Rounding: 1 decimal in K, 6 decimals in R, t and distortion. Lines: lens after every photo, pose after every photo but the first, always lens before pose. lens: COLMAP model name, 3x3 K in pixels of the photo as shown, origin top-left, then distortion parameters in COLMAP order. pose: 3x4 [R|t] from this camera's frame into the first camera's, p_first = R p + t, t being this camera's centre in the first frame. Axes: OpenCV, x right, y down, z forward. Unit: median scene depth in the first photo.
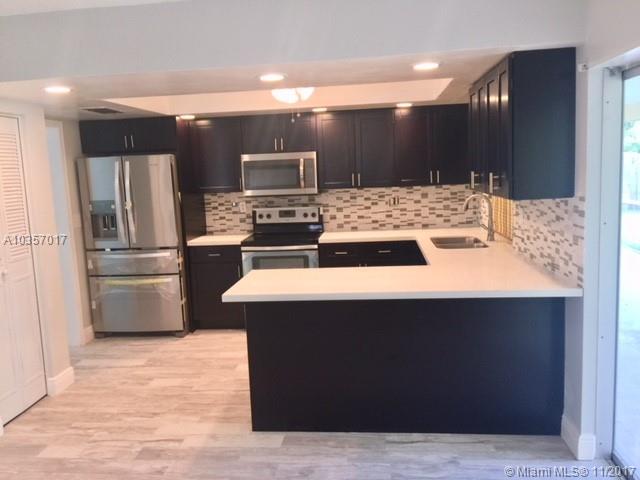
lens RADIAL K [[551.2, 0, 320.0], [0, 551.2, 240.0], [0, 0, 1]] dist [0.082726, -0.147597]
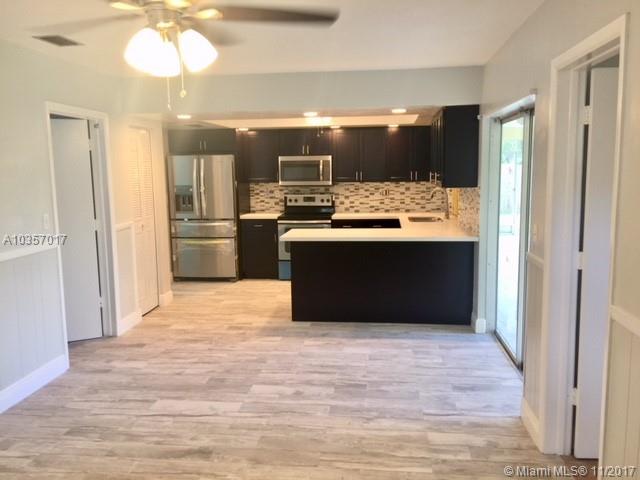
lens RADIAL K [[551.2, 0, 320.0], [0, 551.2, 240.0], [0, 0, 1]] dist [0.082726, -0.147597]
pose [[0.999498, 0.030298, -0.009288, -0.017430], [-0.030289, 0.999541, 0.001073, 0.057552], [0.009316, -0.000792, 0.999956, -0.429836]]
